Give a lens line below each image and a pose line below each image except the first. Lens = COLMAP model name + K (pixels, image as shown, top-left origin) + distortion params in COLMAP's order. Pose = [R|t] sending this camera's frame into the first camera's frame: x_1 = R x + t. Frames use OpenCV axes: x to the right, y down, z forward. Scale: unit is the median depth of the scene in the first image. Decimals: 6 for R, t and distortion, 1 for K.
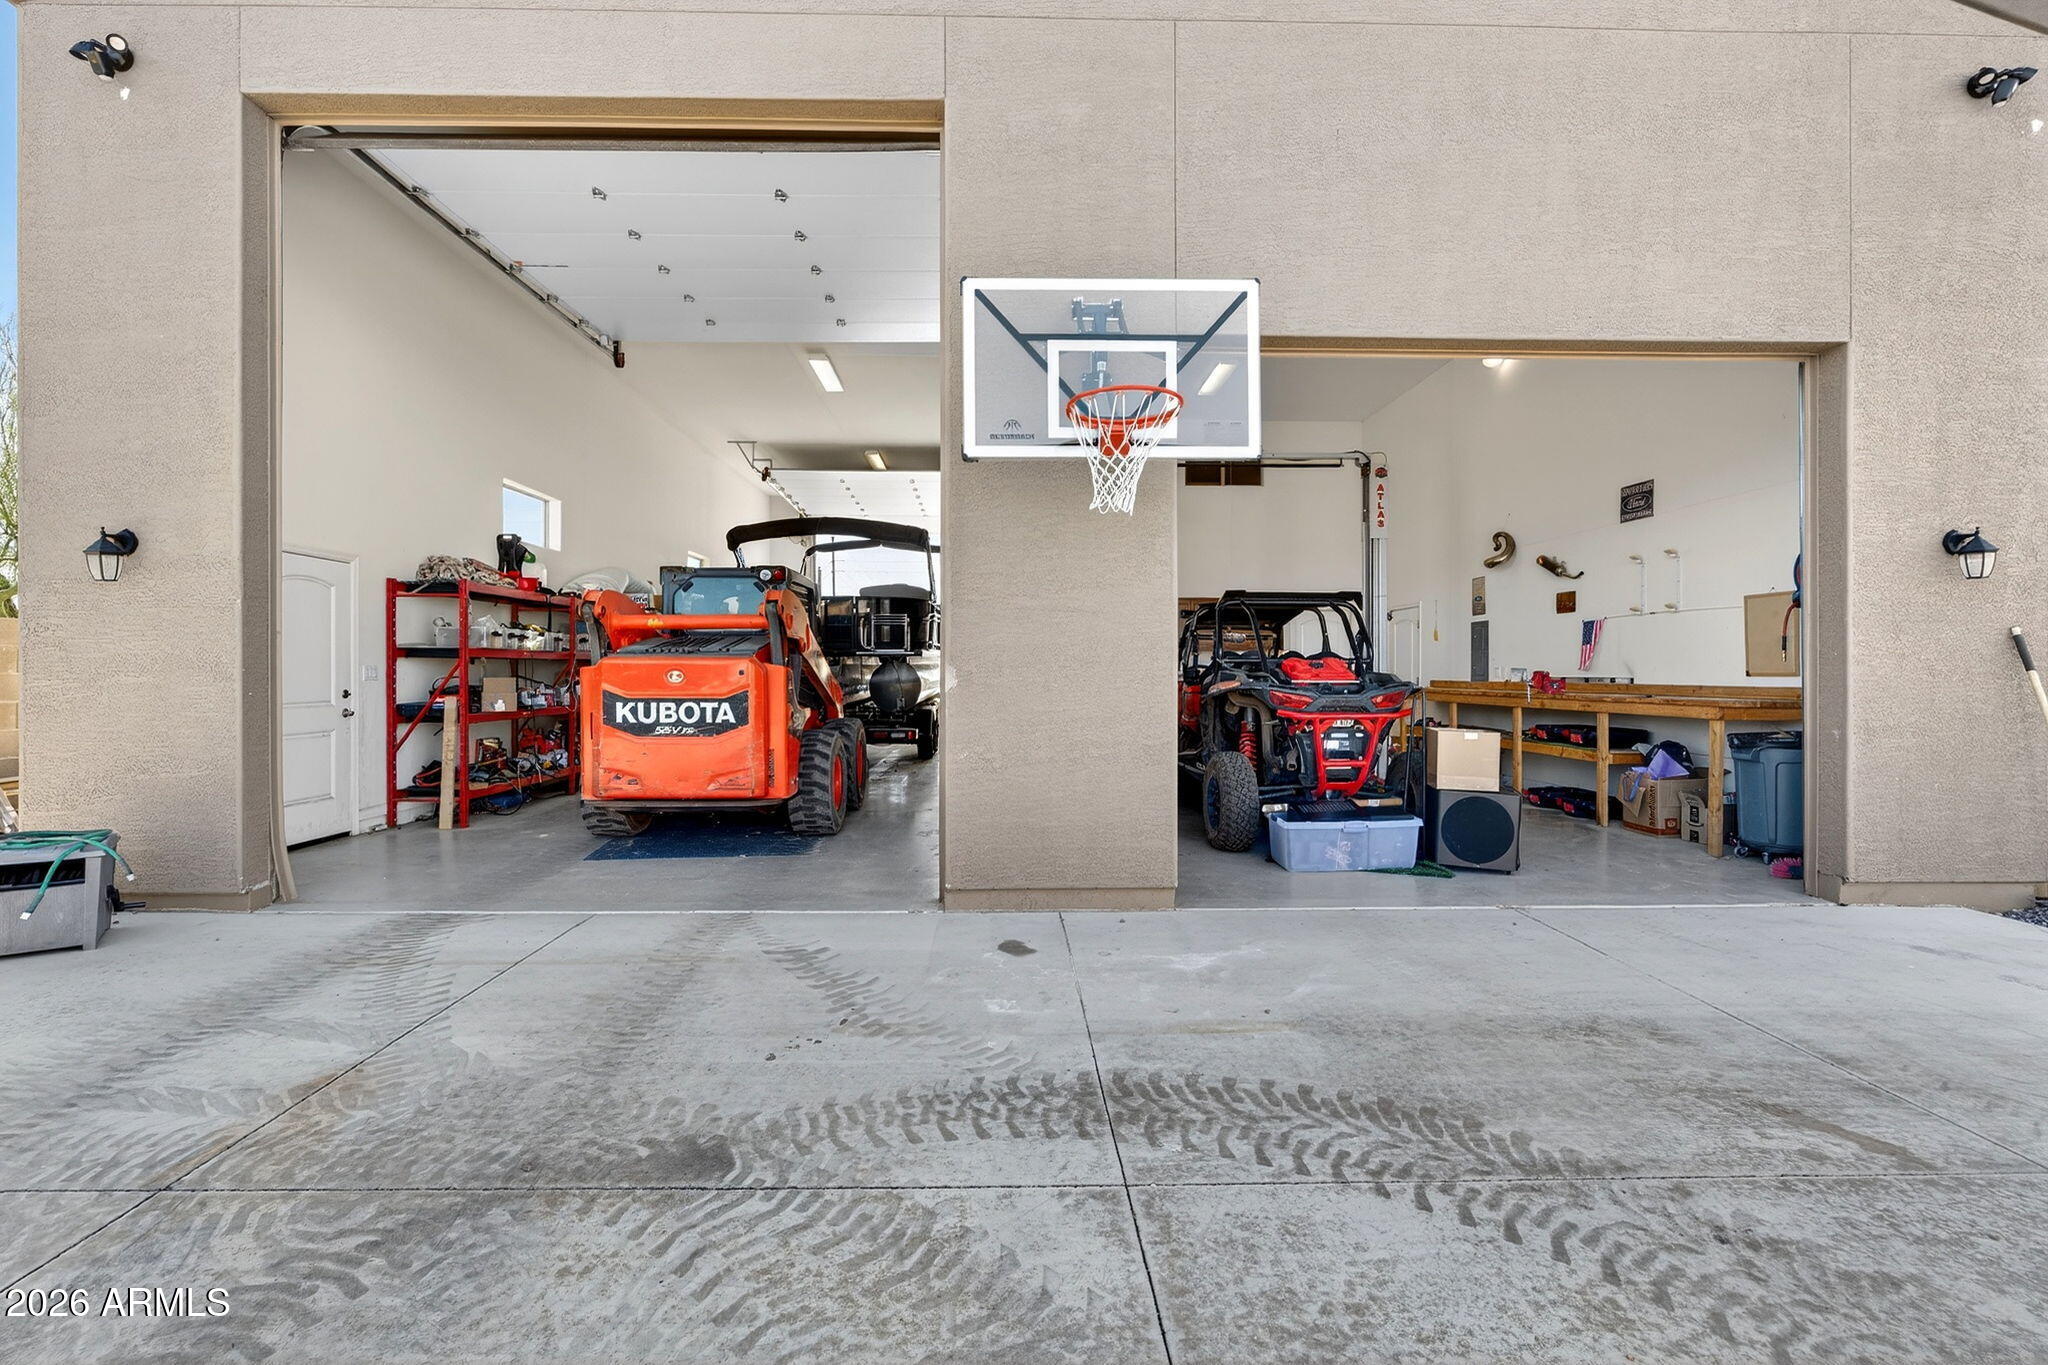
lens RADIAL K [[916.5, 0, 1018.9], [0, 916.5, 679.3], [0, 0, 1]] dist [-0.008587, 0.002926]
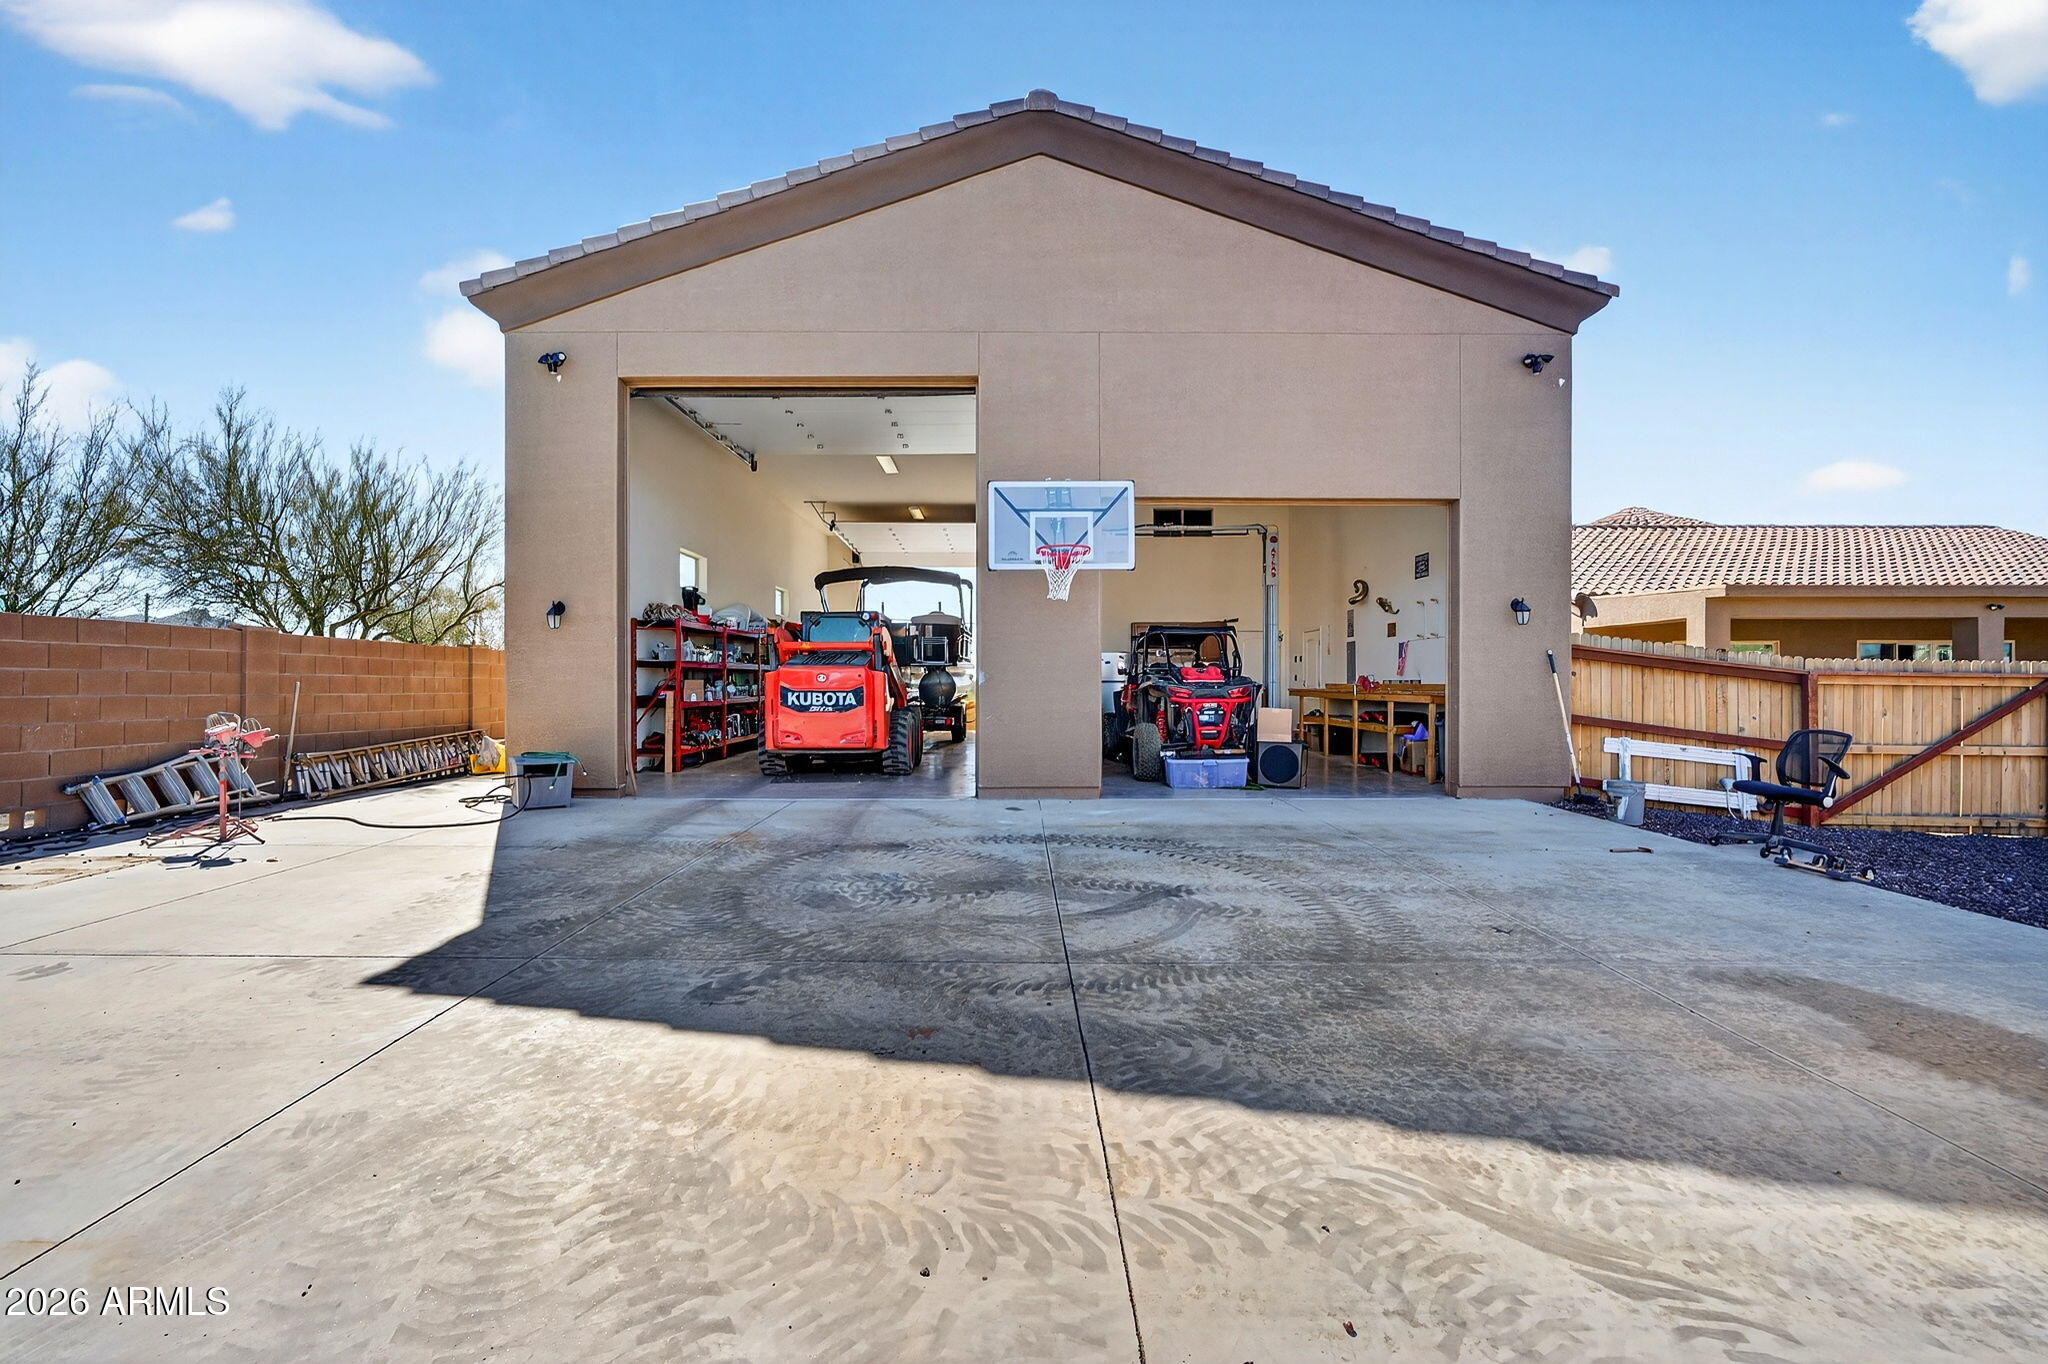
lens RADIAL K [[916.5, 0, 1018.9], [0, 916.5, 678.8], [0, 0, 1]] dist [-0.008587, 0.002926]
pose [[0.999771, -0.000765, -0.021395, 0.030852], [0.000512, 0.999930, -0.011794, 0.016872], [0.021402, 0.011781, 0.999702, -0.637806]]
